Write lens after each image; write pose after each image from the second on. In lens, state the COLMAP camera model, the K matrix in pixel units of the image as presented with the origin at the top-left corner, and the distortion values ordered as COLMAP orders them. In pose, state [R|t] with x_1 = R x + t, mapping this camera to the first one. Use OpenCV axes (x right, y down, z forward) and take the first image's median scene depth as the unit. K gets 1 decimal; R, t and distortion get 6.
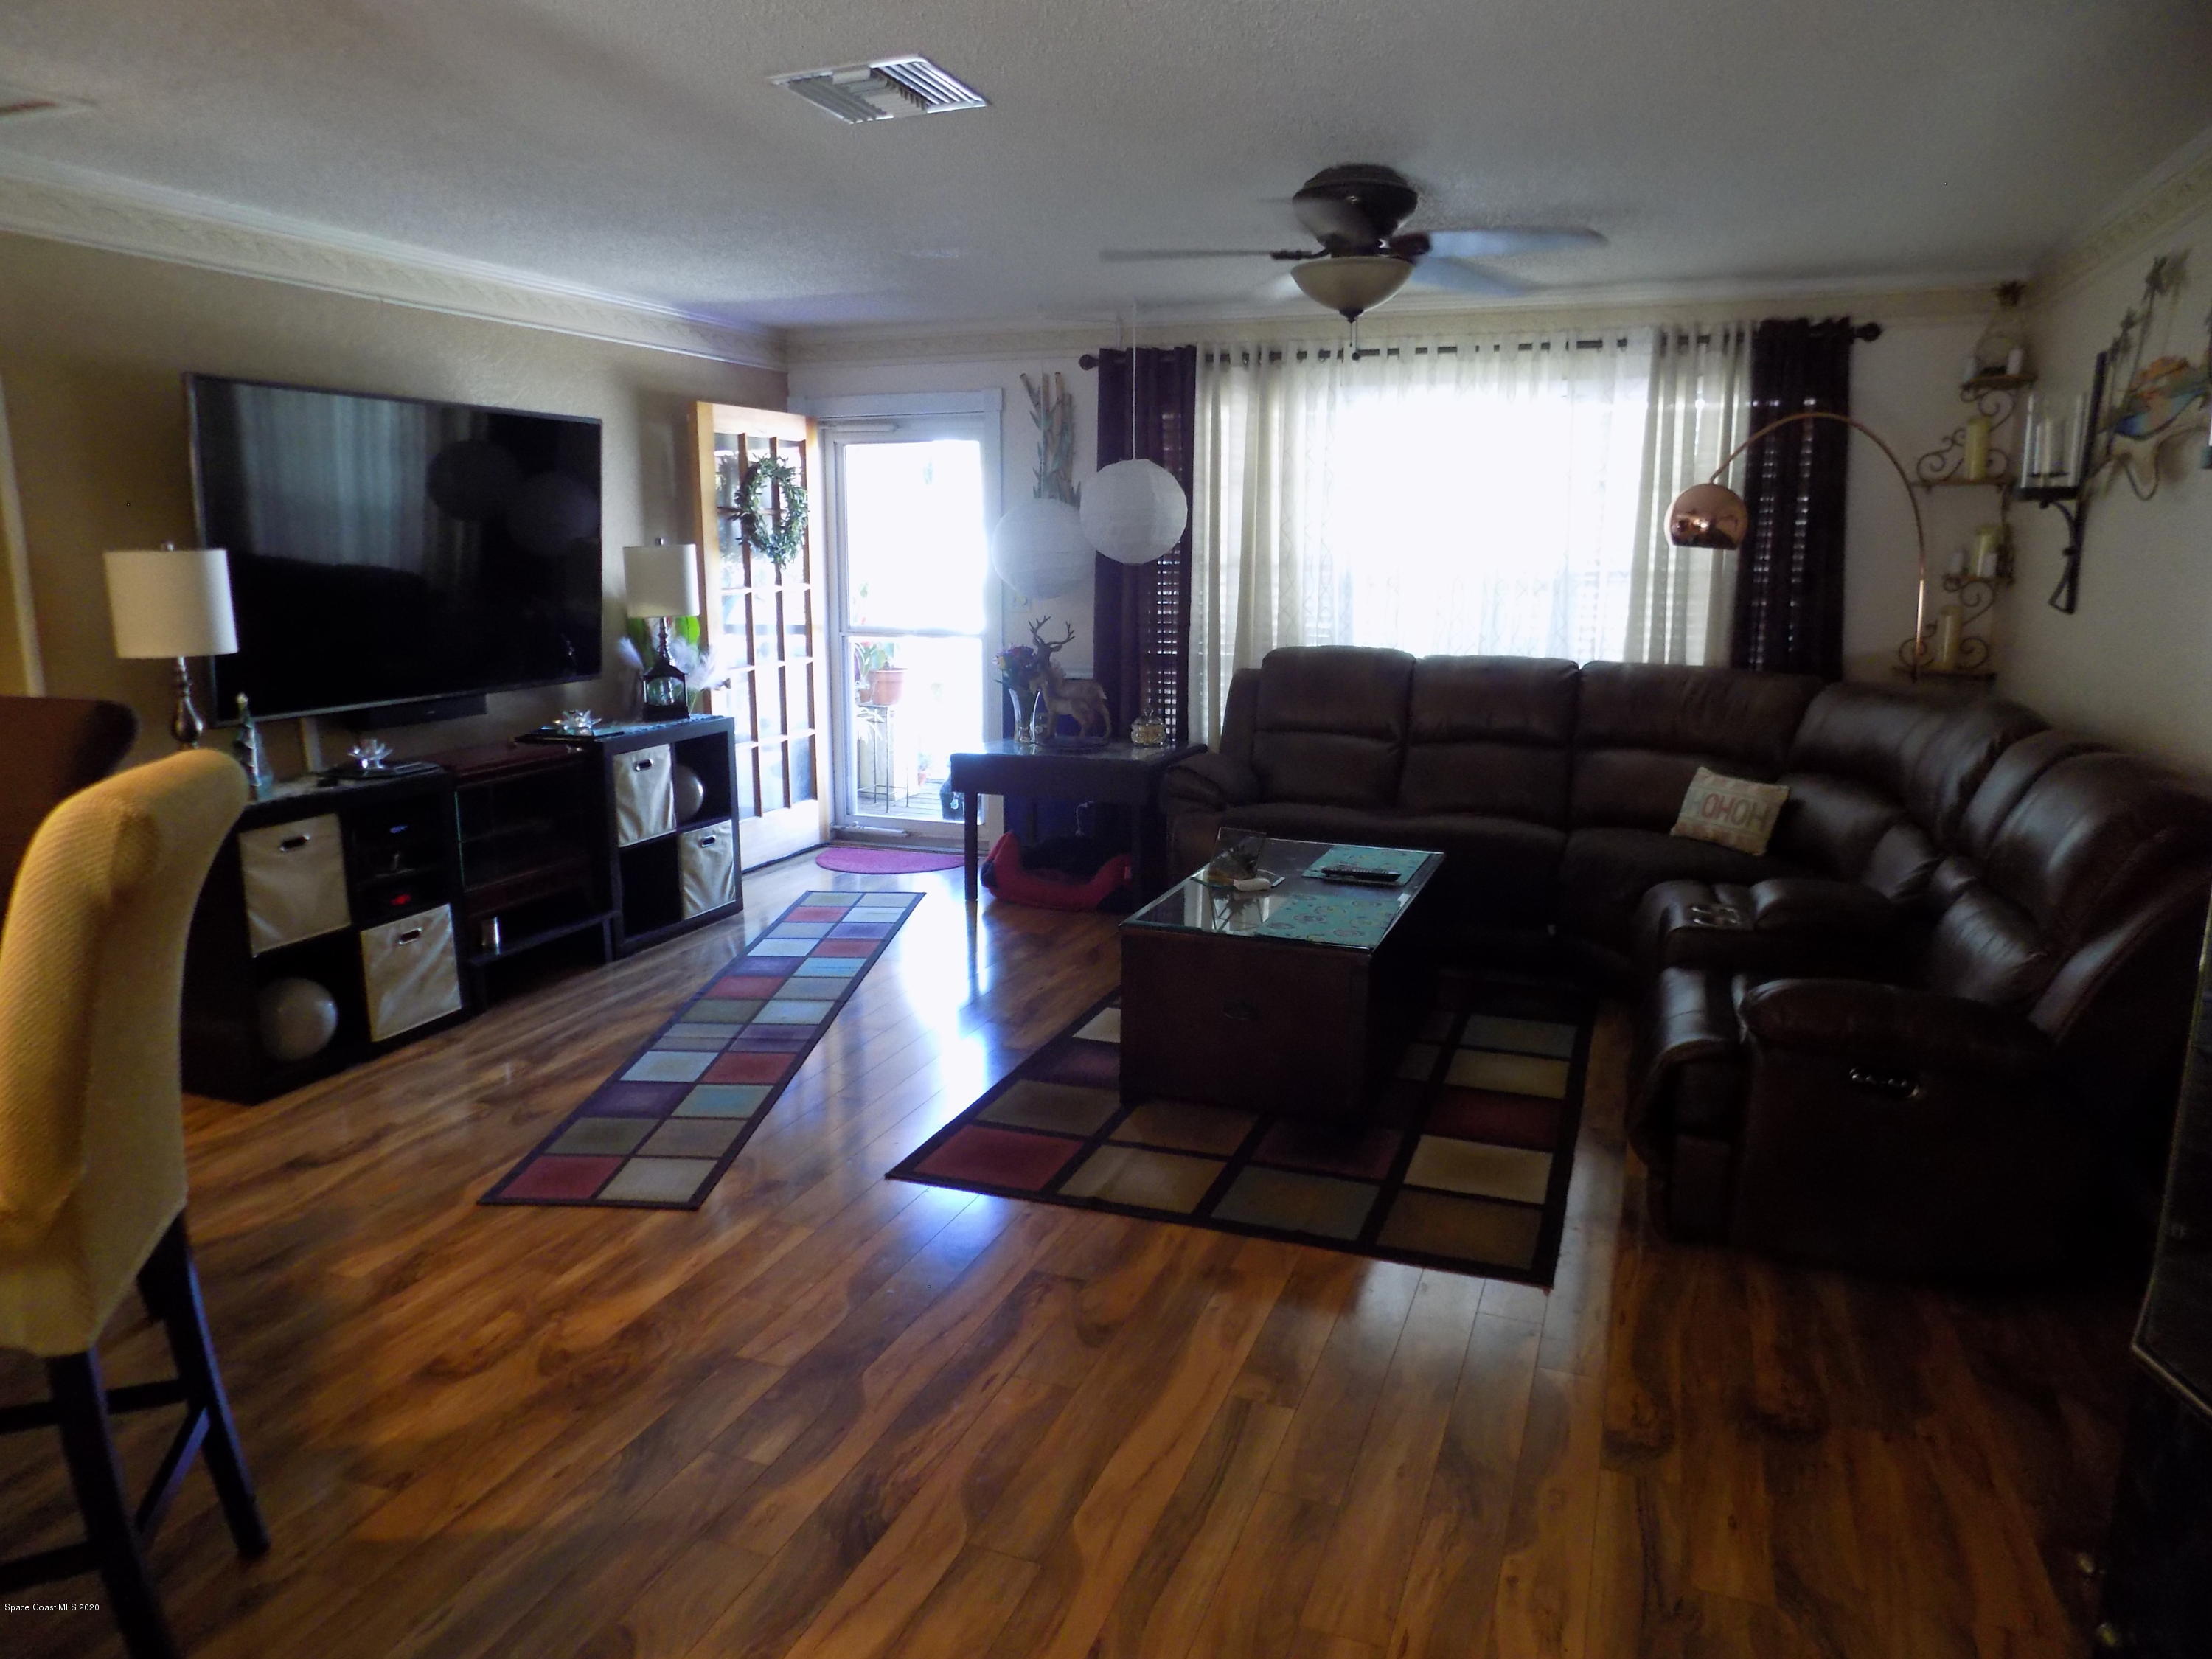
lens RADIAL K [[1506.4, 0, 1106.0], [0, 1506.4, 829.5], [0, 0, 1]] dist [-0.076201, 0.083811]
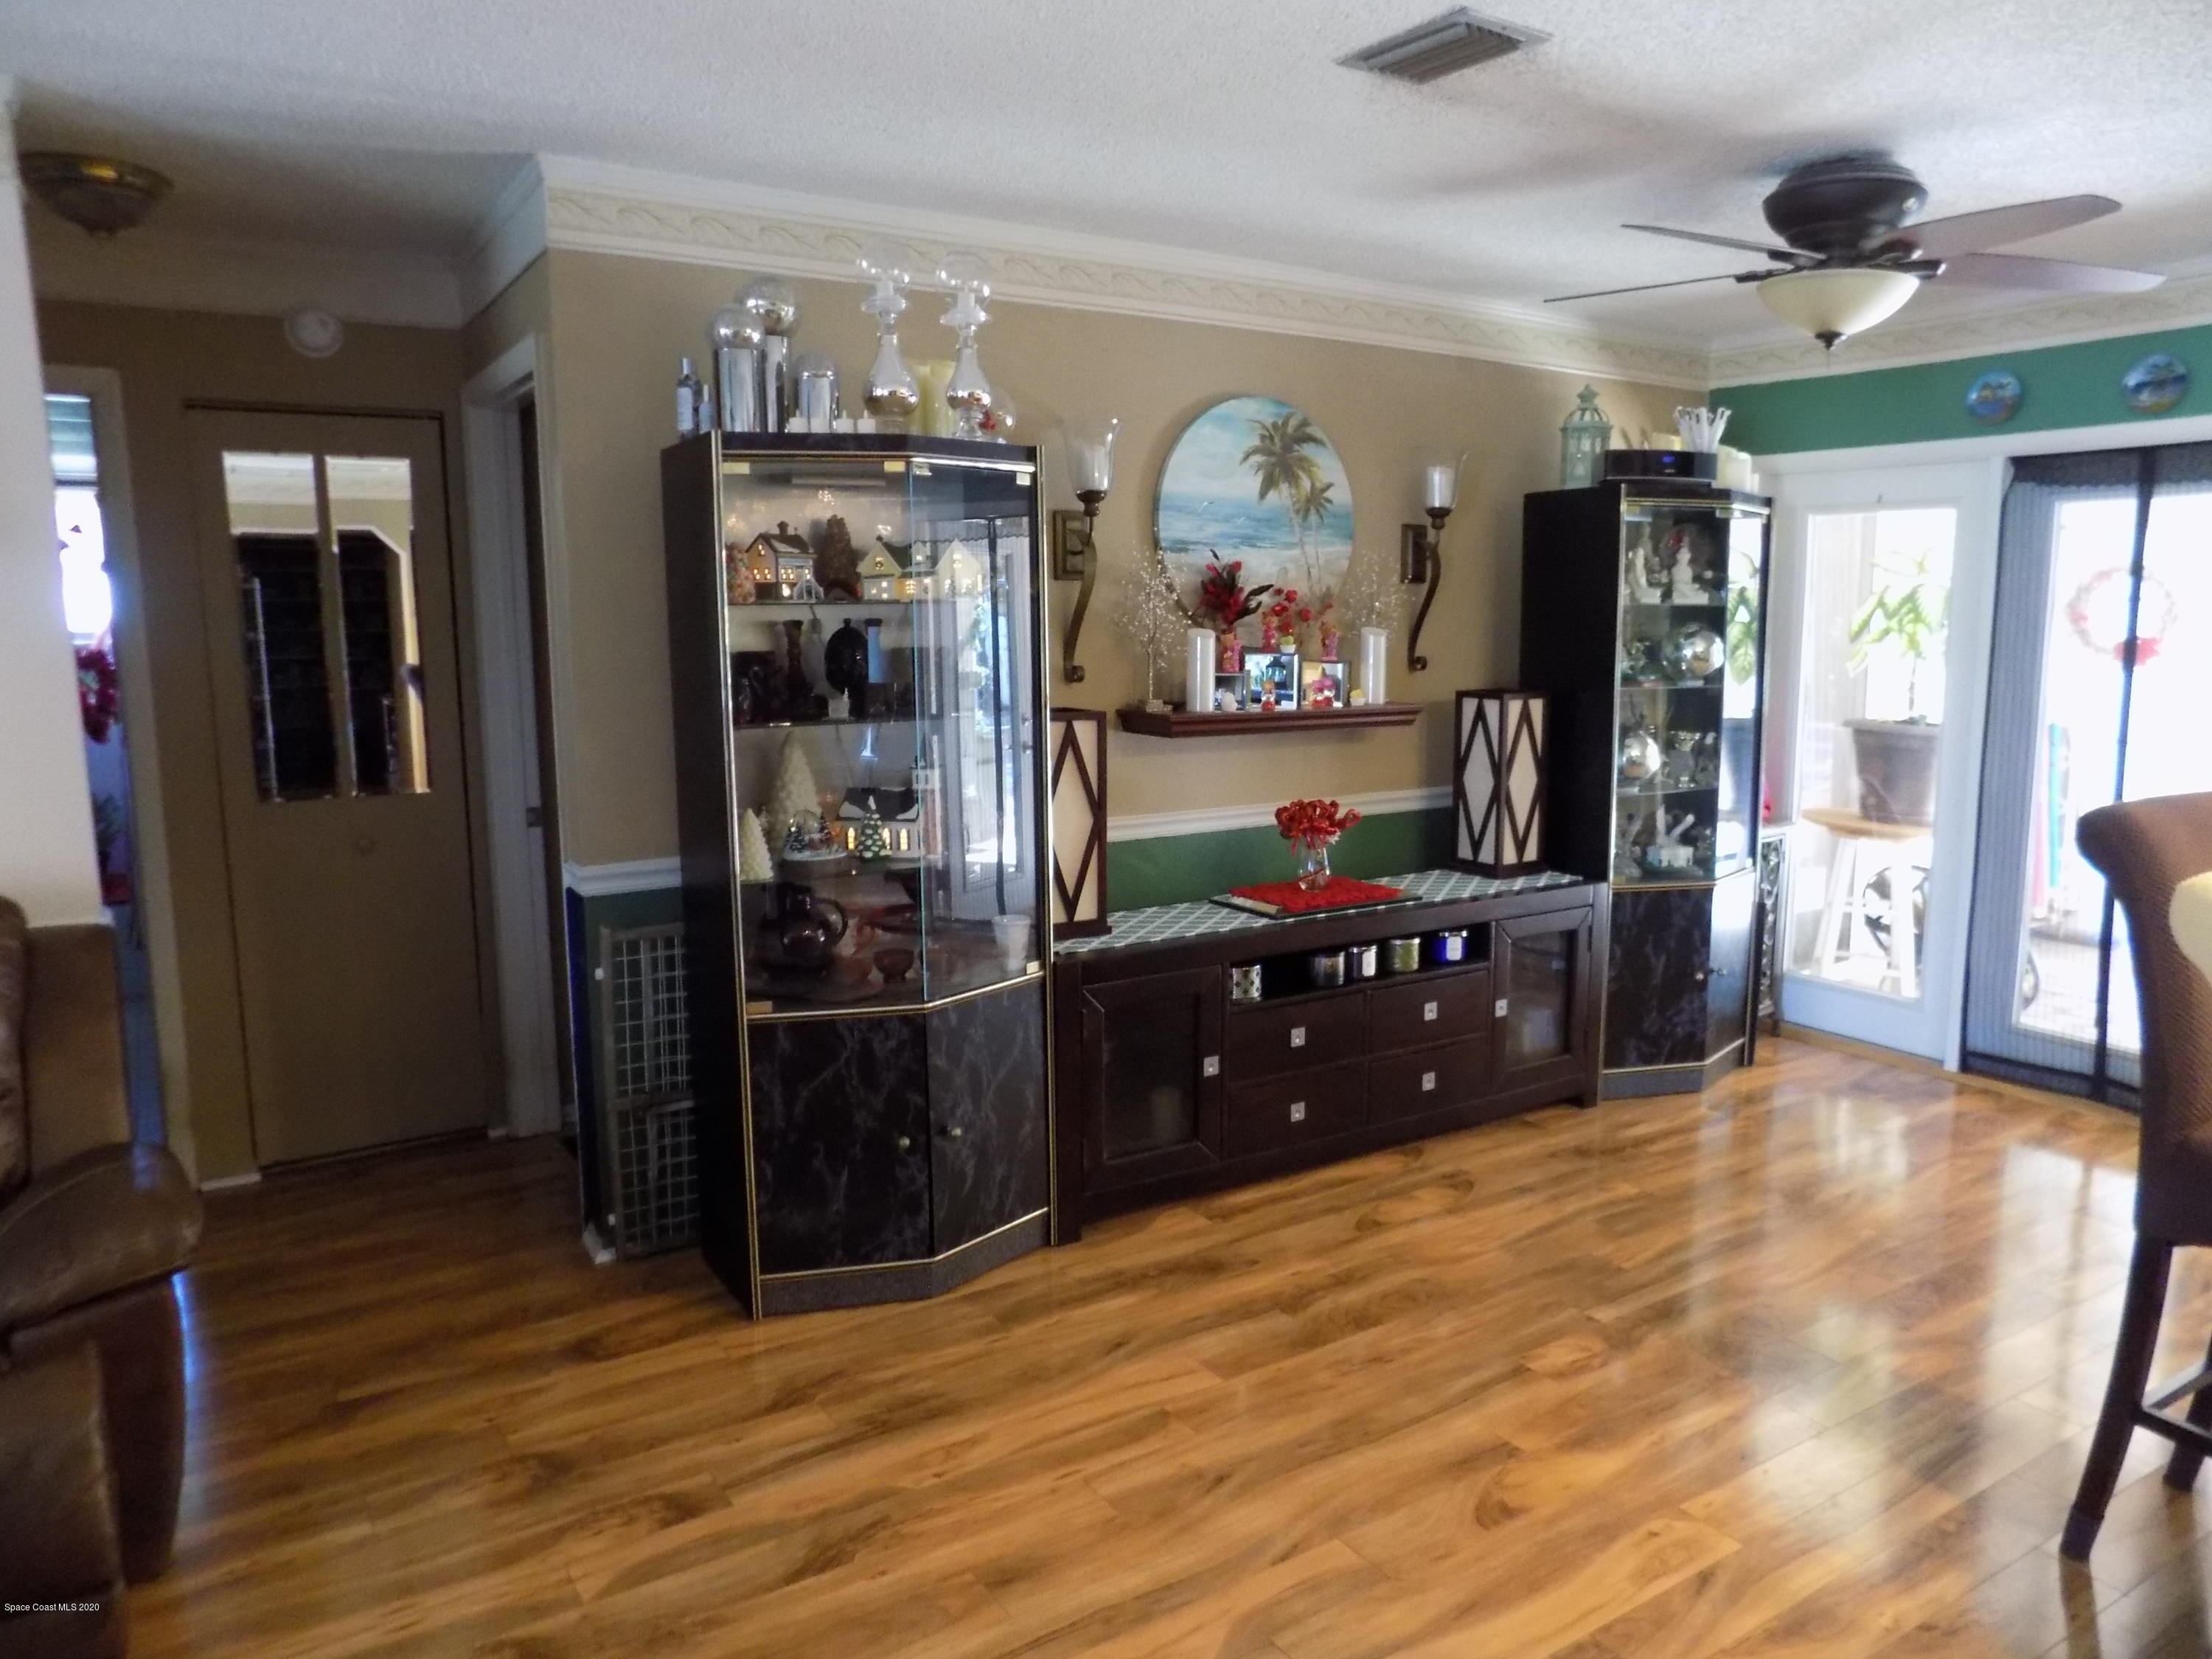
lens RADIAL K [[1506.4, 0, 1106.0], [0, 1506.4, 829.5], [0, 0, 1]] dist [-0.076201, 0.083811]
pose [[-0.799276, -0.082462, 0.595279, -0.184907], [0.124280, 0.946448, 0.297978, -0.119108], [-0.587973, 0.312148, -0.746225, 0.605651]]
